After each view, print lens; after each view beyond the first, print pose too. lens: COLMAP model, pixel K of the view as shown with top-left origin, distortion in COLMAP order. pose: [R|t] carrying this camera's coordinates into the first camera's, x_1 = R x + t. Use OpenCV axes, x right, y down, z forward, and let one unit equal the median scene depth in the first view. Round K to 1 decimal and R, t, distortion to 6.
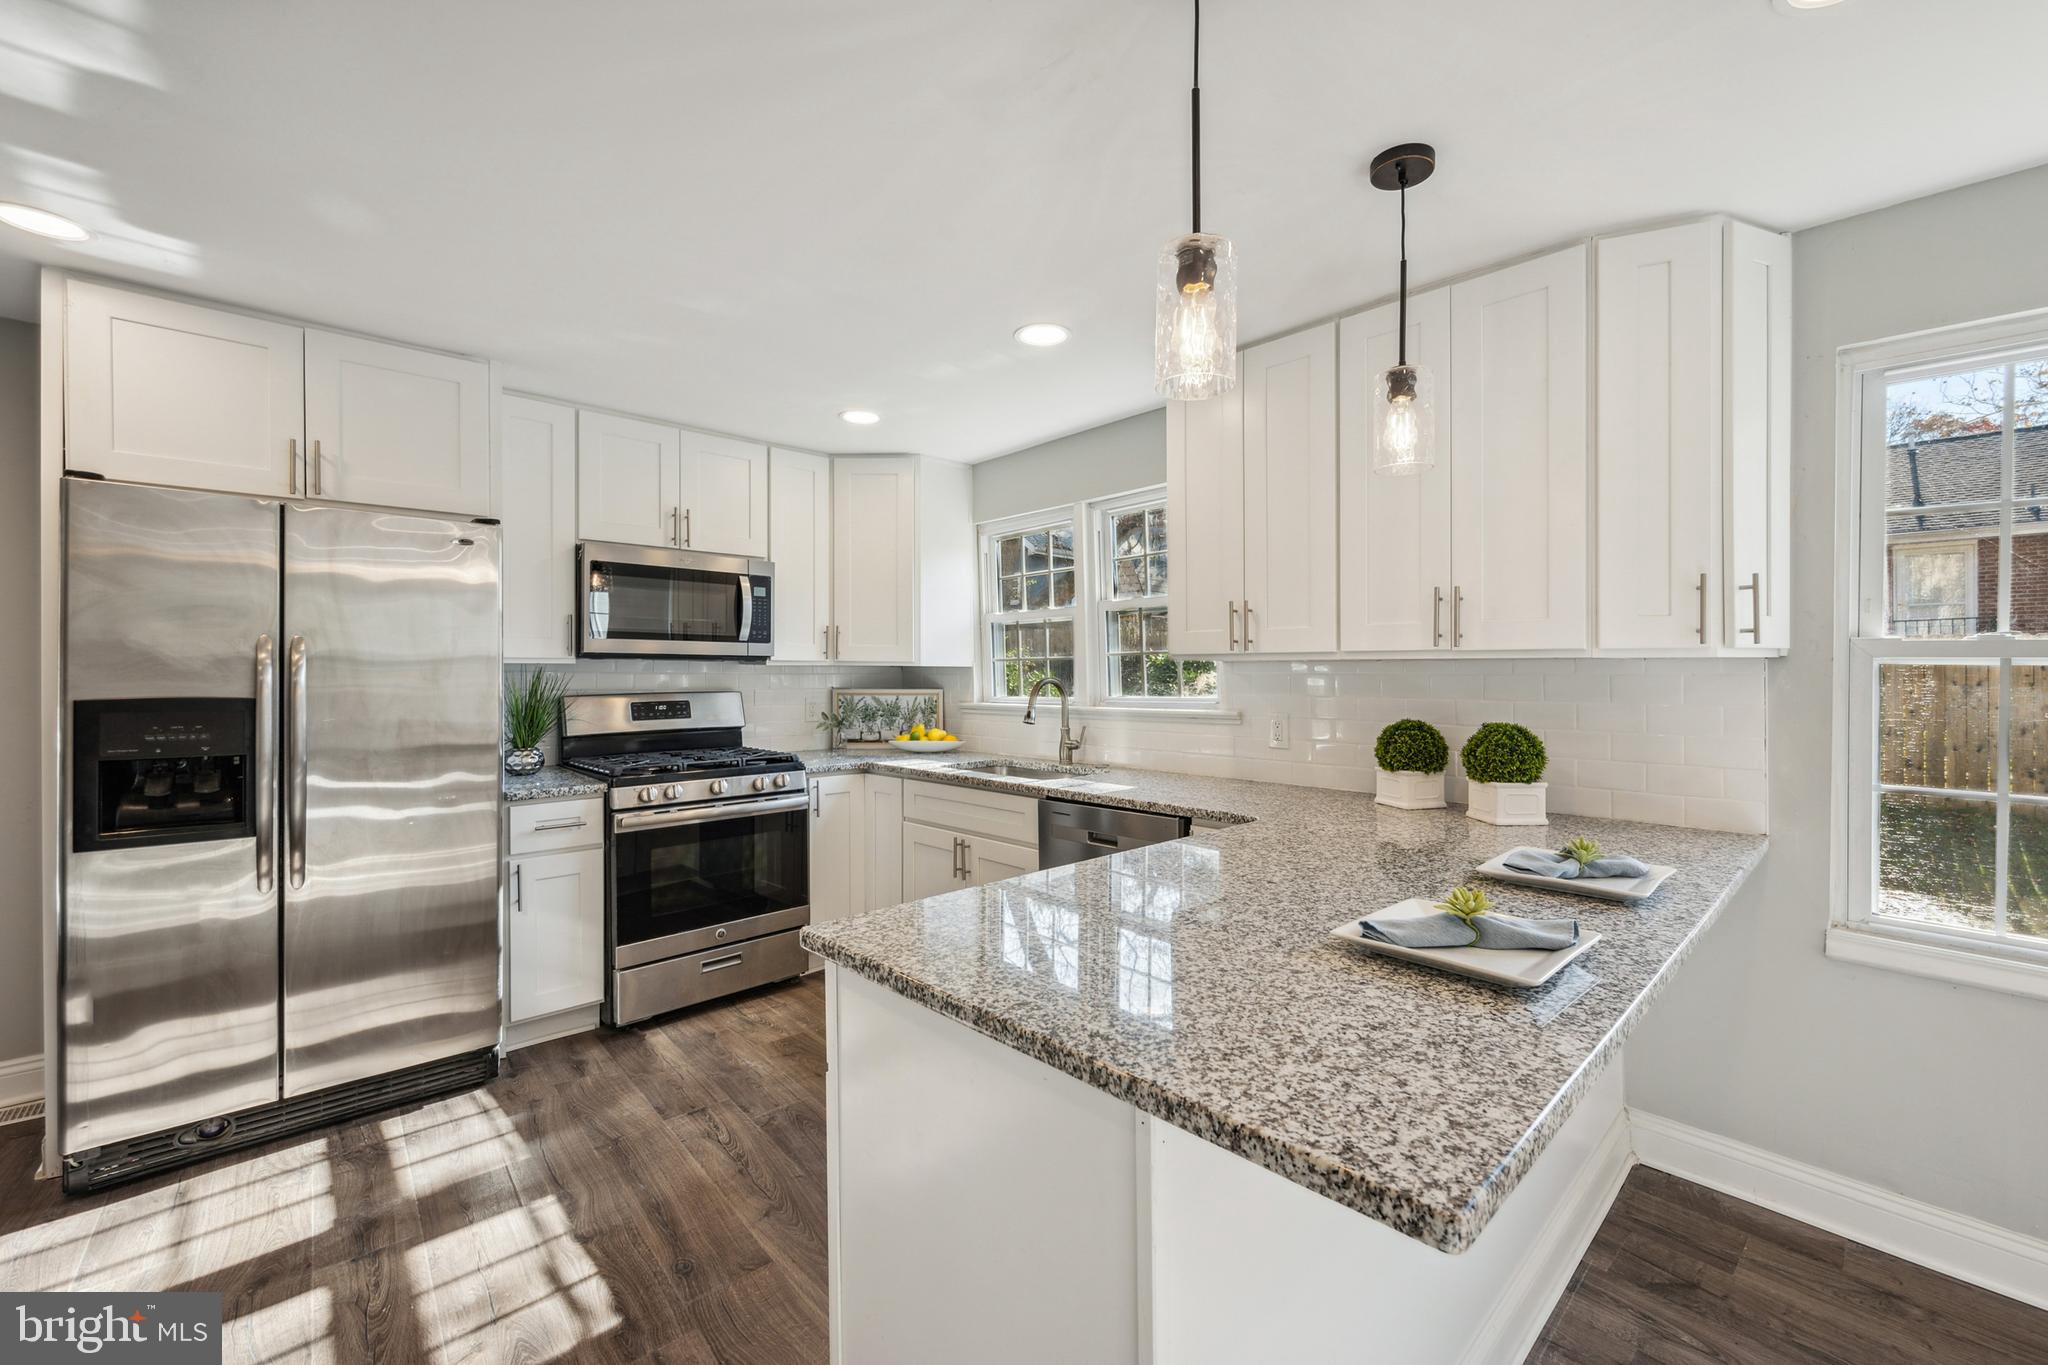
lens RADIAL K [[835.1, 0, 1034.8], [0, 835.1, 682.1], [0, 0, 1]] dist [0.001345, 0.000691]
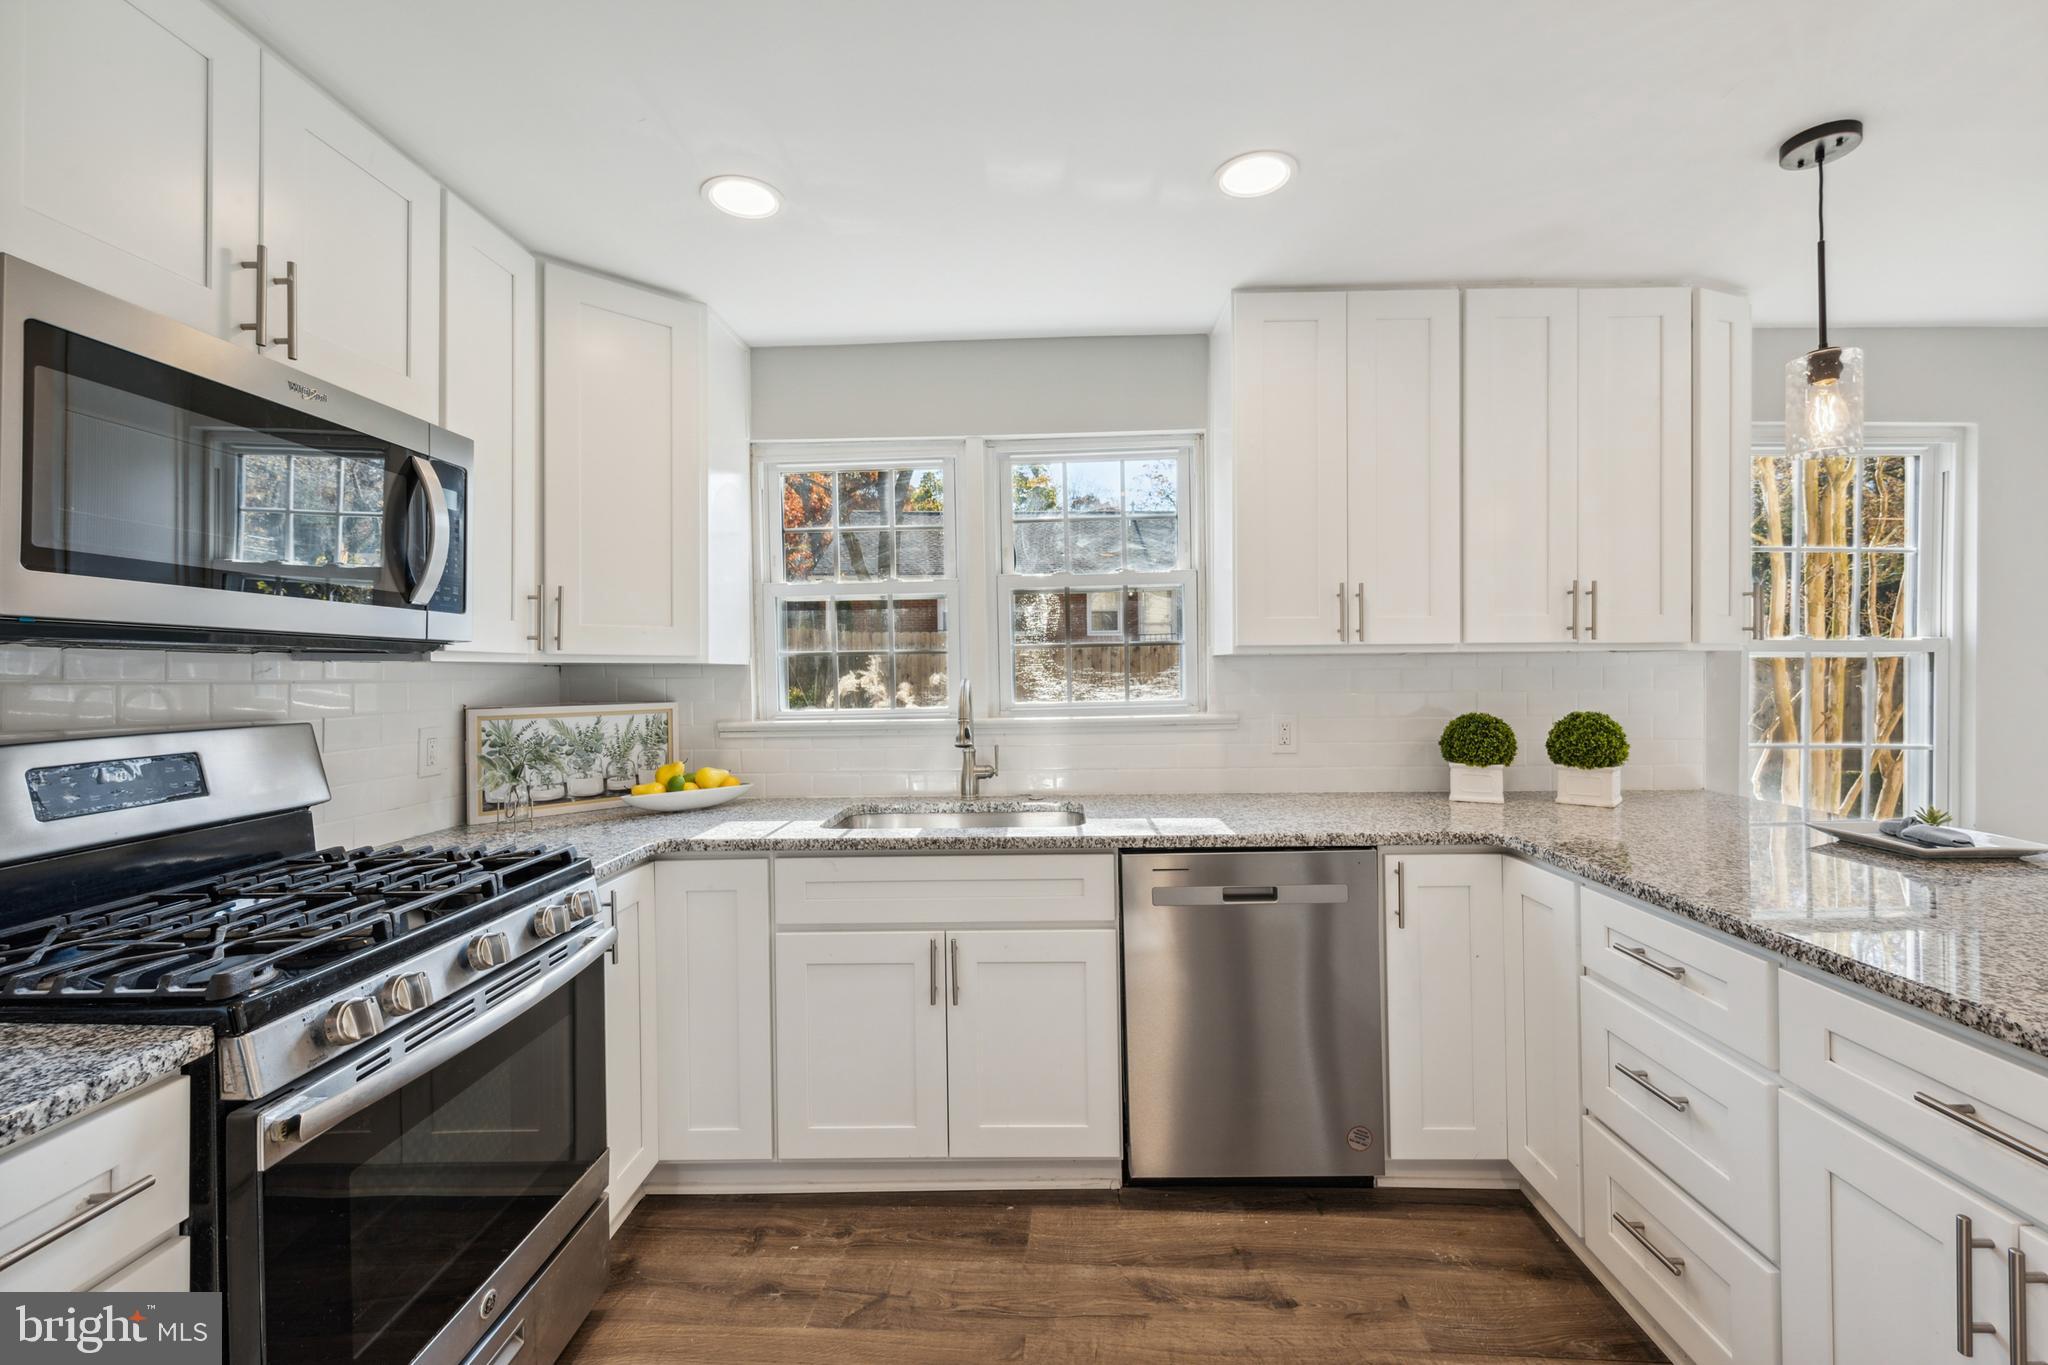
lens RADIAL K [[835.1, 0, 1040.5], [0, 835.1, 674.5], [0, 0, 1]] dist [0.001345, 0.000691]
pose [[0.705072, -0.010812, 0.709053, -0.449122], [0.019644, 0.999798, -0.004288, -0.004983], [-0.708863, 0.016952, 0.705142, 0.479696]]
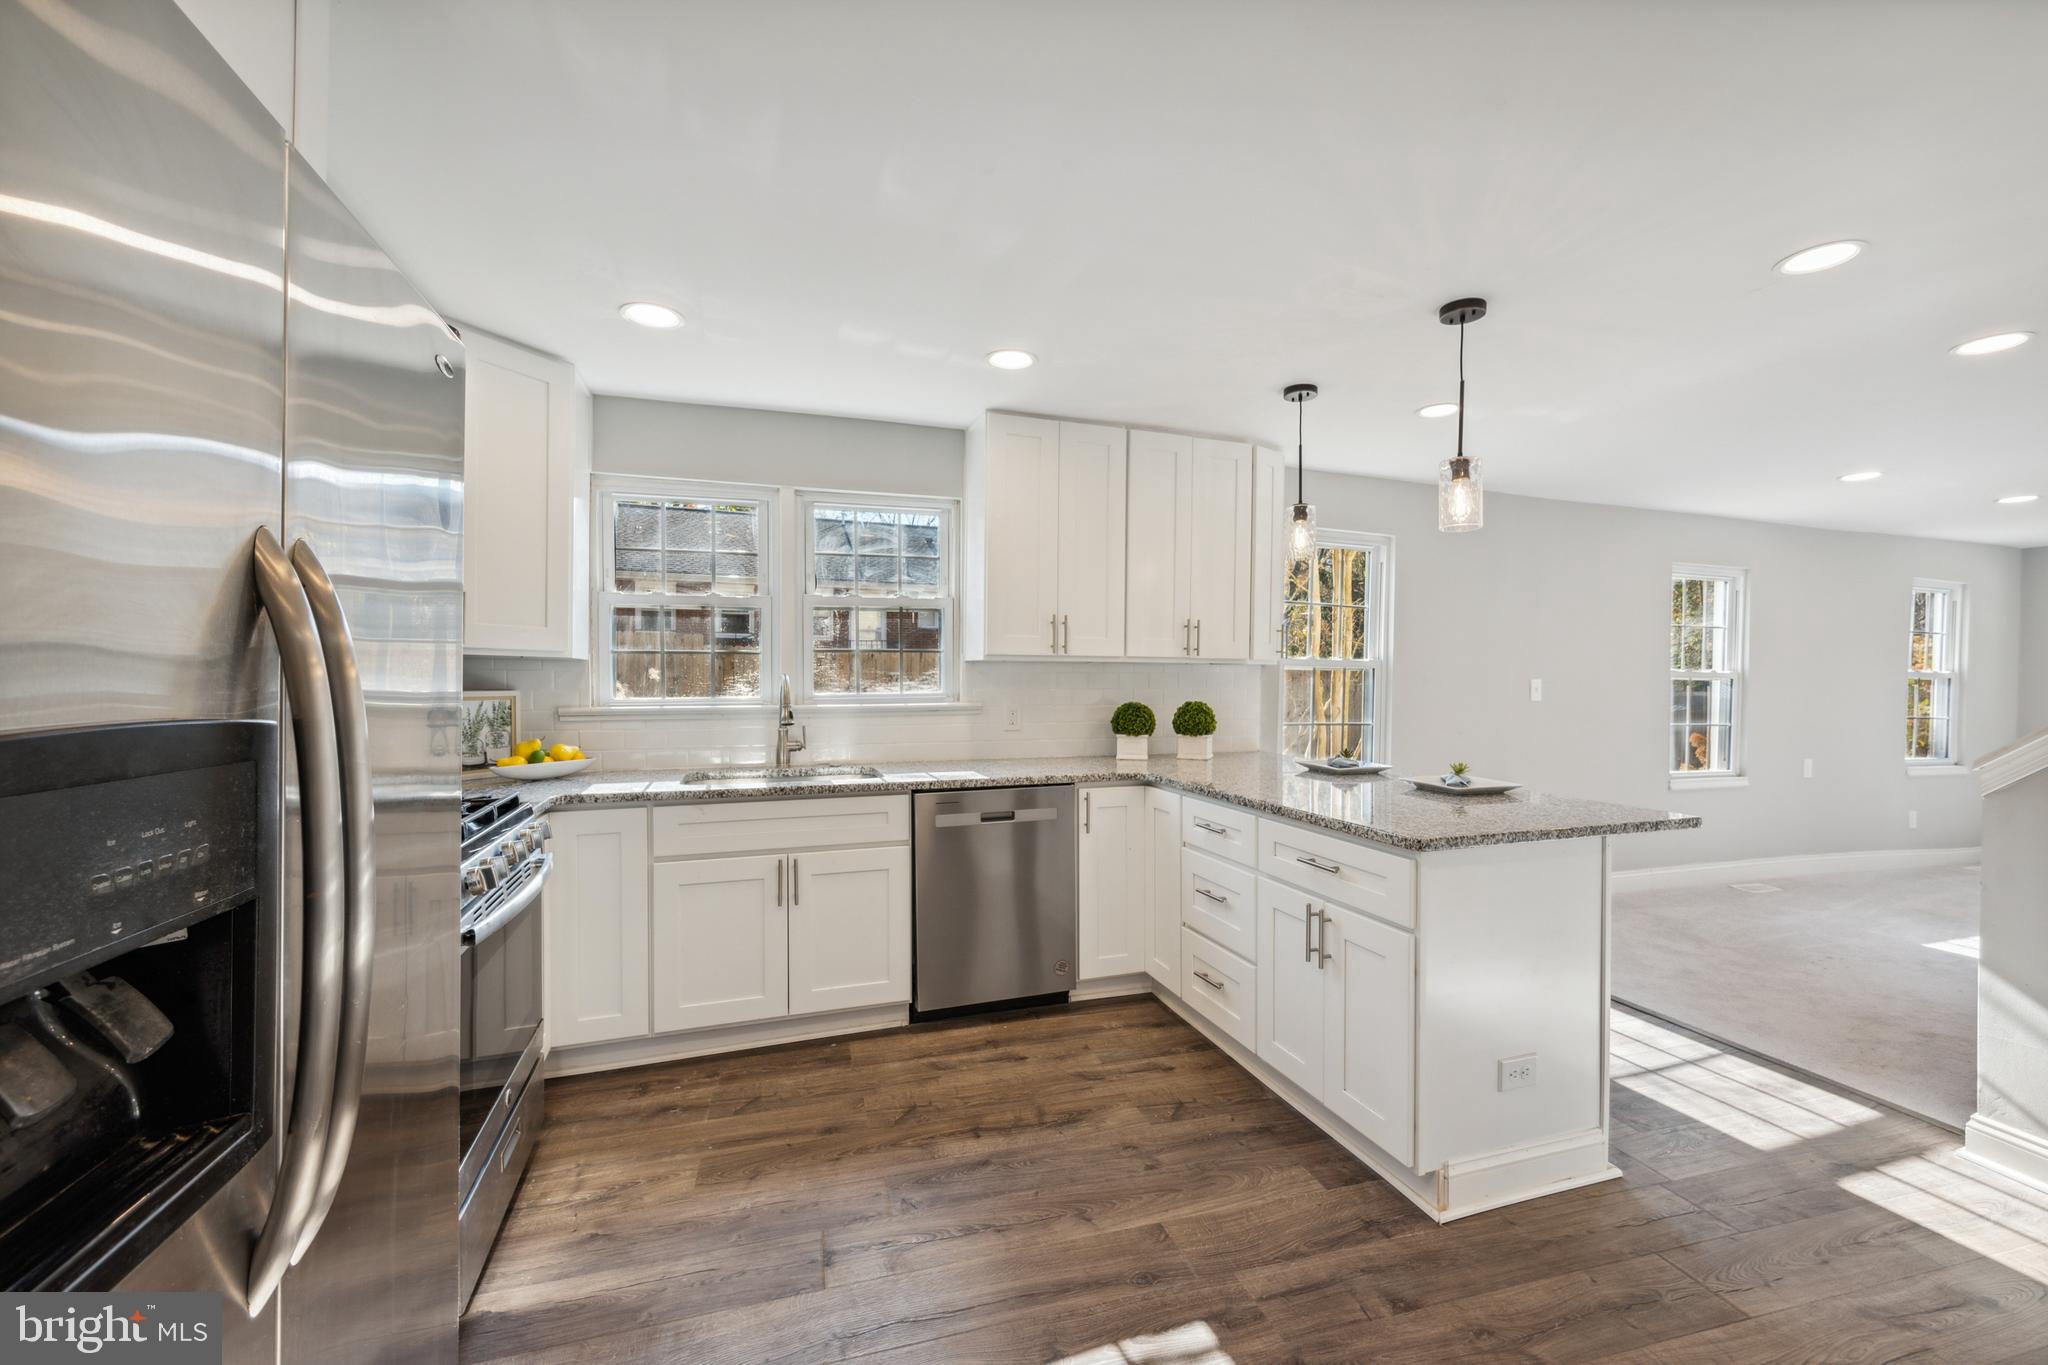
lens RADIAL K [[835.1, 0, 1036.8], [0, 835.1, 683.3], [0, 0, 1]] dist [0.001345, 0.000691]
pose [[0.413520, -0.006185, 0.910474, -0.727560], [0.006007, 0.999974, 0.004064, 0.002539], [-0.910475, 0.003789, 0.413547, 0.382184]]
